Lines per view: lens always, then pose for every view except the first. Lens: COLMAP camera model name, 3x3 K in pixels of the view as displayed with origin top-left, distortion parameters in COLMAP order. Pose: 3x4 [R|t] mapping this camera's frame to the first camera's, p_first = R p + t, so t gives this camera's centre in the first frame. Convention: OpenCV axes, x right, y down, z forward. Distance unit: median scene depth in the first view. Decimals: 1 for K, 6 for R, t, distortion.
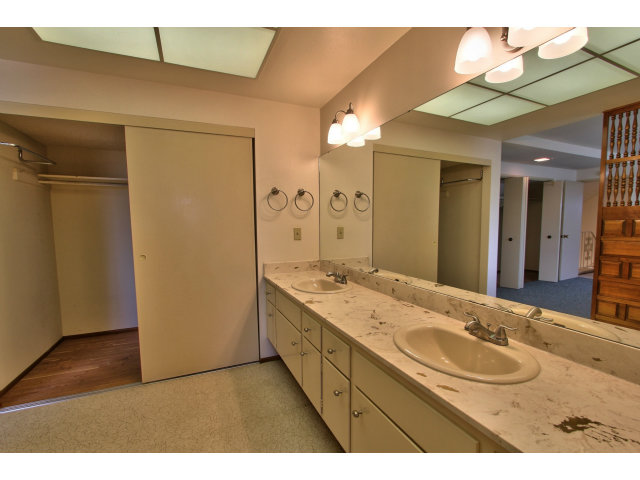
lens RADIAL K [[295.4, 0, 321.9], [0, 295.4, 248.4], [0, 0, 1]] dist [-0.016471, 0.000625]
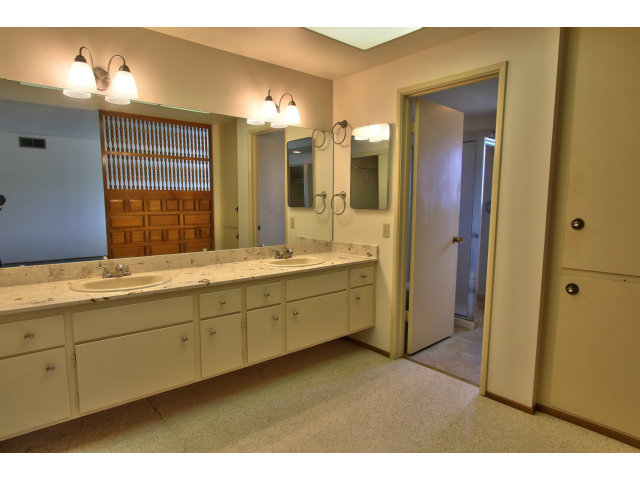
lens RADIAL K [[409.4, 0, 320.1], [0, 409.4, 248.9], [0, 0, 1]] dist [-0.003302, 0.000152]
pose [[-0.294946, -0.107033, 0.949500, -1.020973], [0.076951, 0.987818, 0.135256, -0.059210], [-0.952410, 0.112958, -0.283117, 0.700731]]
